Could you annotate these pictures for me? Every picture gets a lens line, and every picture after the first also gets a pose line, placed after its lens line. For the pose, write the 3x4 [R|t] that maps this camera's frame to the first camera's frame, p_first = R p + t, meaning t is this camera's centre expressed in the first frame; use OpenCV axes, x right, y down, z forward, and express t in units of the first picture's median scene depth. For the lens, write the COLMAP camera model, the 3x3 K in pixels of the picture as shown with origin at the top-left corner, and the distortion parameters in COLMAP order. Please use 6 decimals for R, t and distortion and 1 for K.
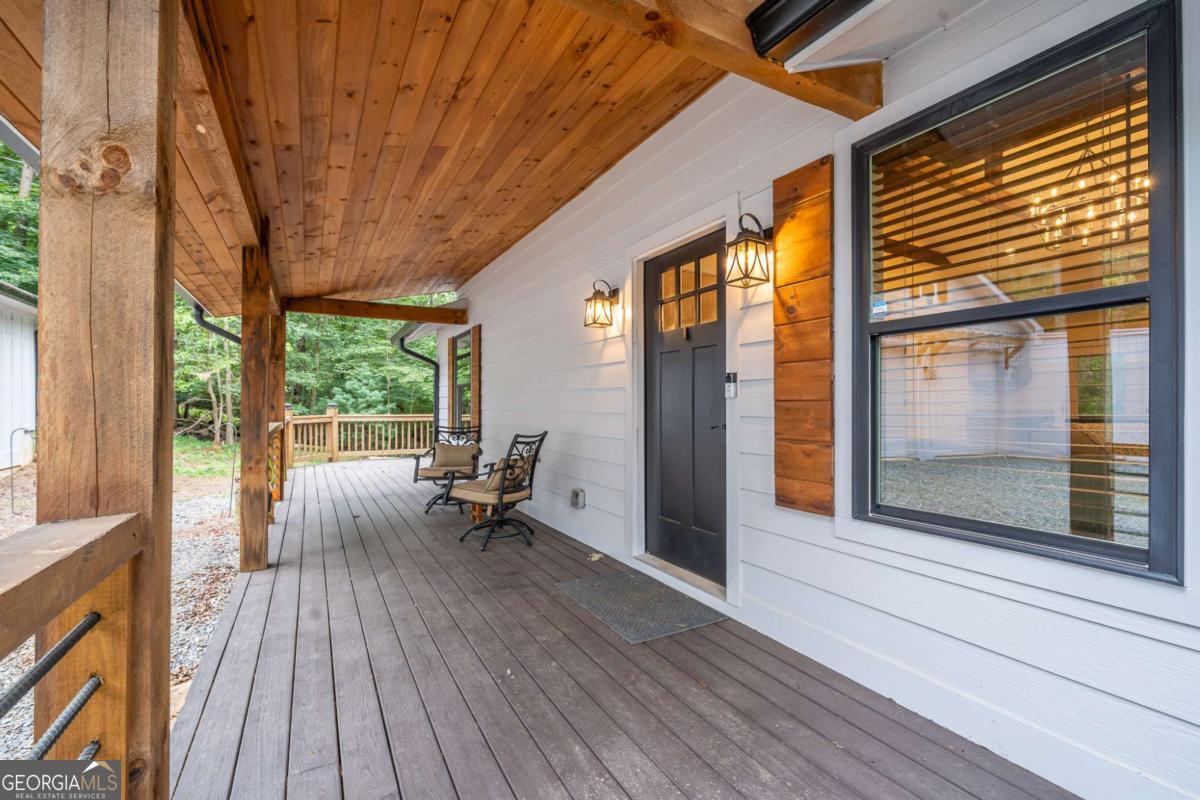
lens RADIAL K [[518.0, 0, 601.4], [0, 518.0, 398.0], [0, 0, 1]] dist [0.000872, -0.001285]
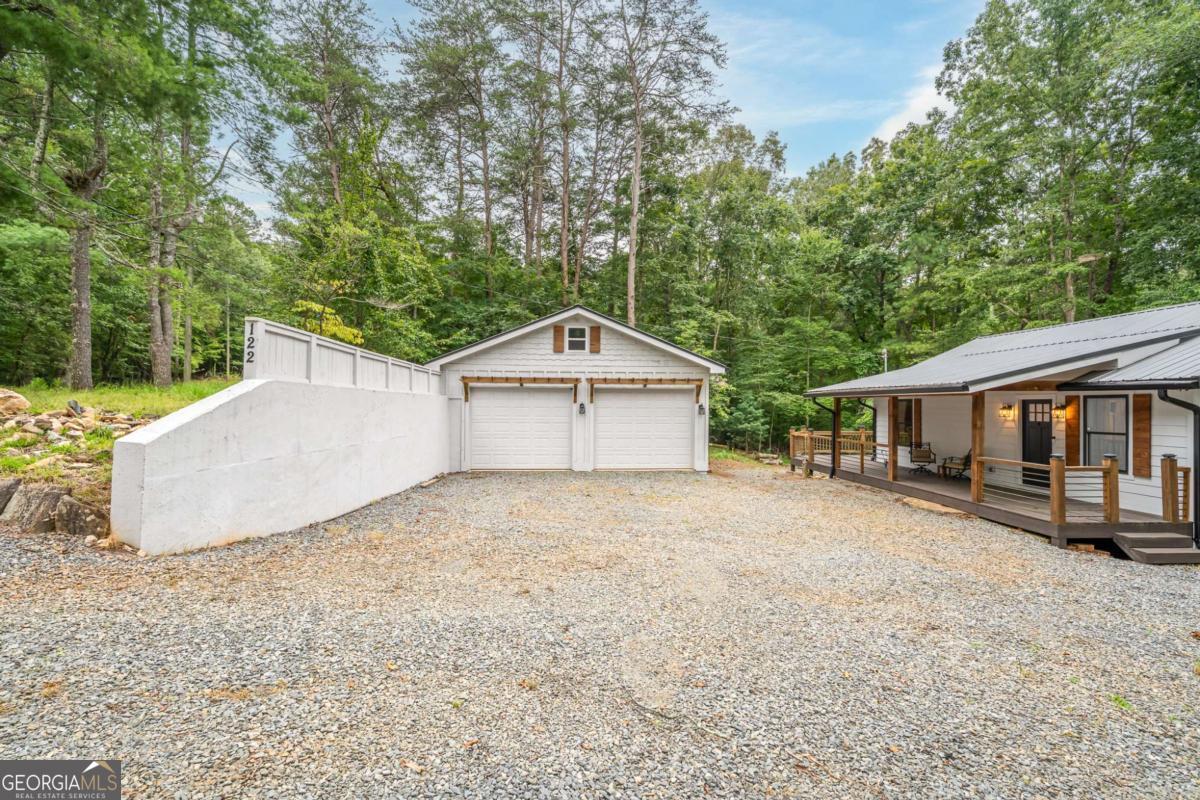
lens RADIAL K [[518.0, 0, 605.7], [0, 518.0, 402.8], [0, 0, 1]] dist [0.000872, -0.001285]
pose [[0.880386, 0.000701, -0.474258, -0.800282], [0.002183, 0.999982, 0.005530, -0.295237], [0.474253, -0.005904, 0.880369, -3.700299]]
